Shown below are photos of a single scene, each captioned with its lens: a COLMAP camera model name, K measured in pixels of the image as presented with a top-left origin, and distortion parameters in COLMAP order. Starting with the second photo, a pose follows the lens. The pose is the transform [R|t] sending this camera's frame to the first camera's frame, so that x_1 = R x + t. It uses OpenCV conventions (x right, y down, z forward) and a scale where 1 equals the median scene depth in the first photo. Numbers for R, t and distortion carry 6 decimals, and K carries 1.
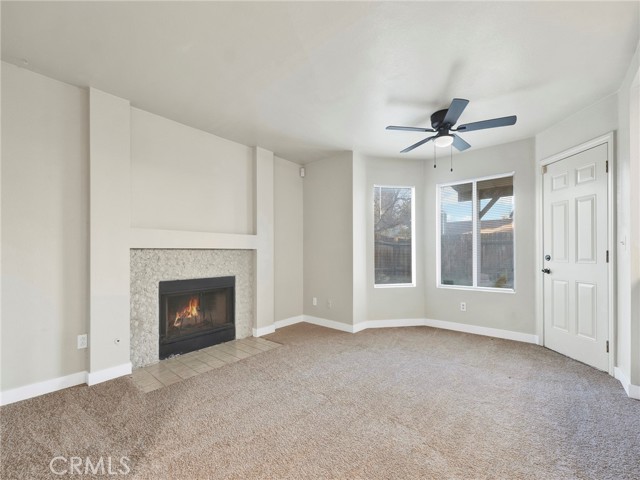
lens RADIAL K [[268.3, 0, 317.5], [0, 268.3, 249.8], [0, 0, 1]] dist [-0.009810, 0.000301]
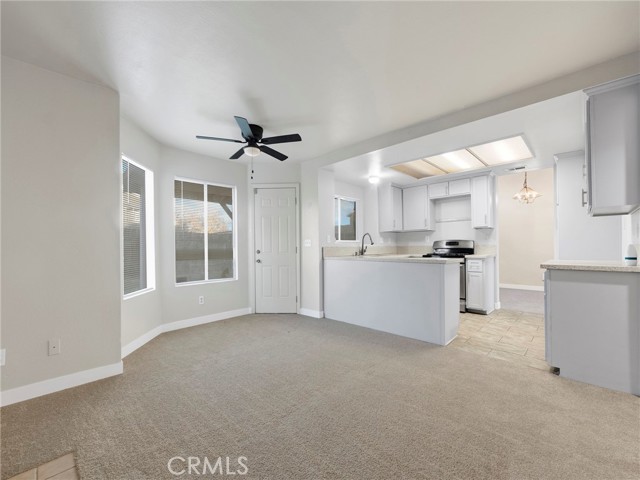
lens RADIAL K [[268.3, 0, 317.5], [0, 268.3, 249.8], [0, 0, 1]] dist [-0.009810, 0.000301]
pose [[0.049830, -0.008713, 0.998720, -0.610128], [0.000737, 0.999962, 0.008687, 0.004904], [-0.998757, 0.000303, 0.049835, 0.610518]]
